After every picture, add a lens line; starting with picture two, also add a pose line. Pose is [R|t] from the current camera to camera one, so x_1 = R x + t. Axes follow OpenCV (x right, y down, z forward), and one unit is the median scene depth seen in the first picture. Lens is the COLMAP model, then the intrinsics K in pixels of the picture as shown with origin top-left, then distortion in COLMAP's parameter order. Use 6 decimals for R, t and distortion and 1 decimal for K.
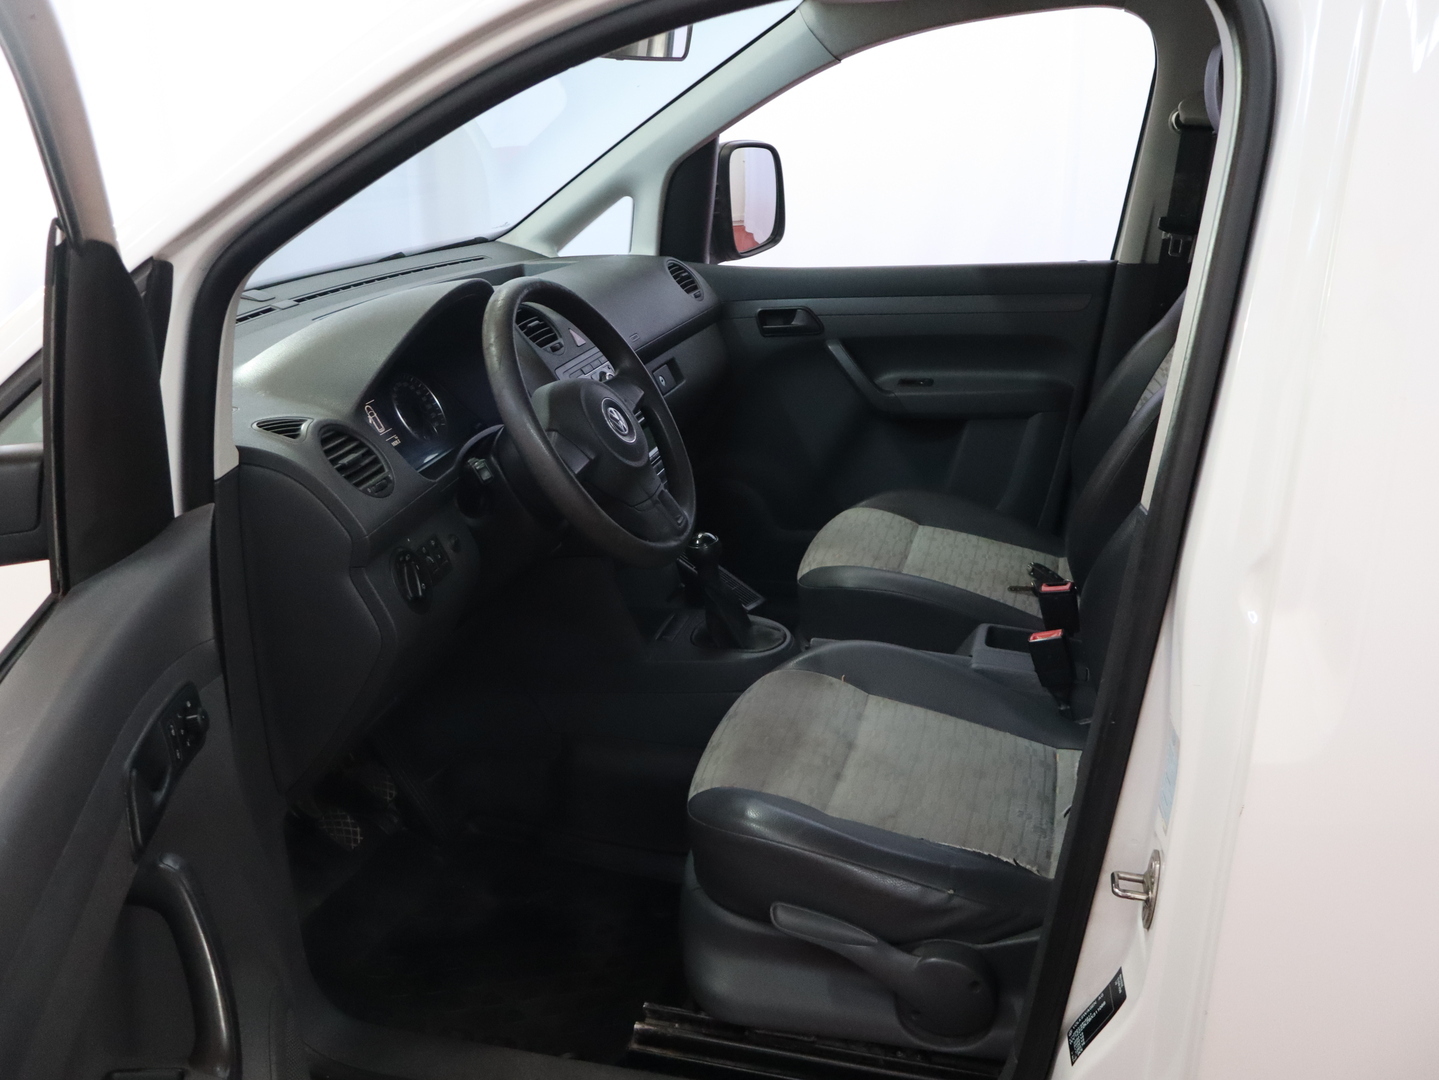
lens RADIAL K [[1360.4, 0, 720.1], [0, 1360.4, 540.7], [0, 0, 1]] dist [0.003518, 0.000000]
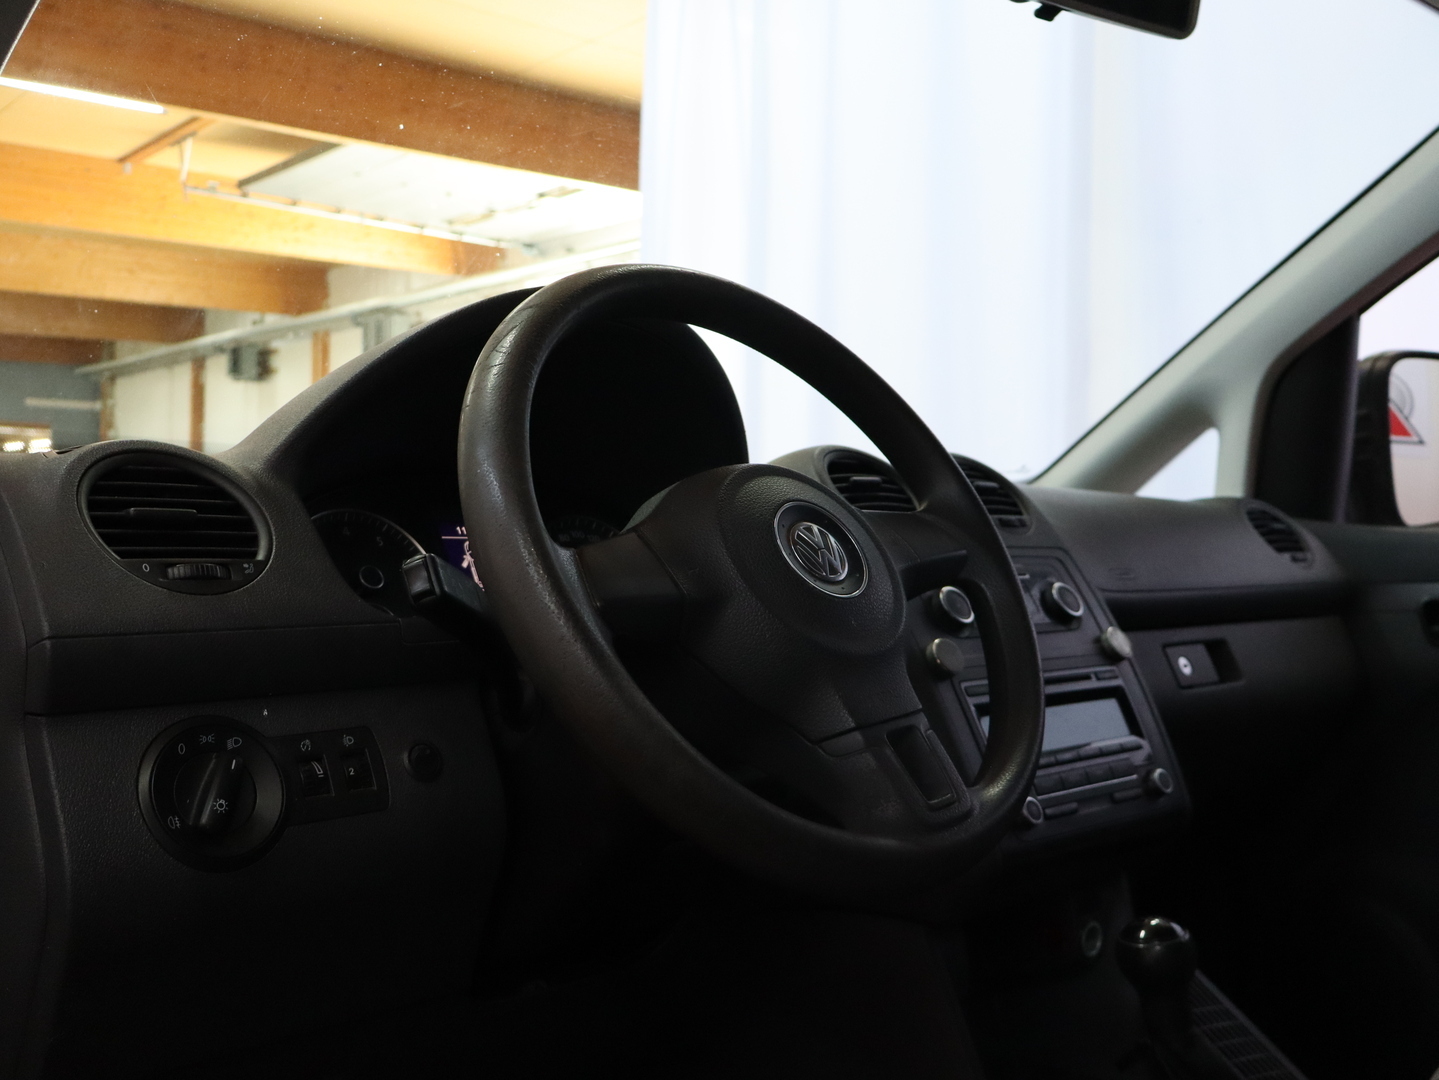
lens RADIAL K [[1360.4, 0, 719.4], [0, 1360.4, 538.2], [0, 0, 1]] dist [0.003518, 0.000000]
pose [[0.845604, 0.016388, -0.533558, 0.087309], [-0.193645, 0.940861, -0.277997, 0.025059], [0.497448, 0.338397, 0.798770, 0.401053]]
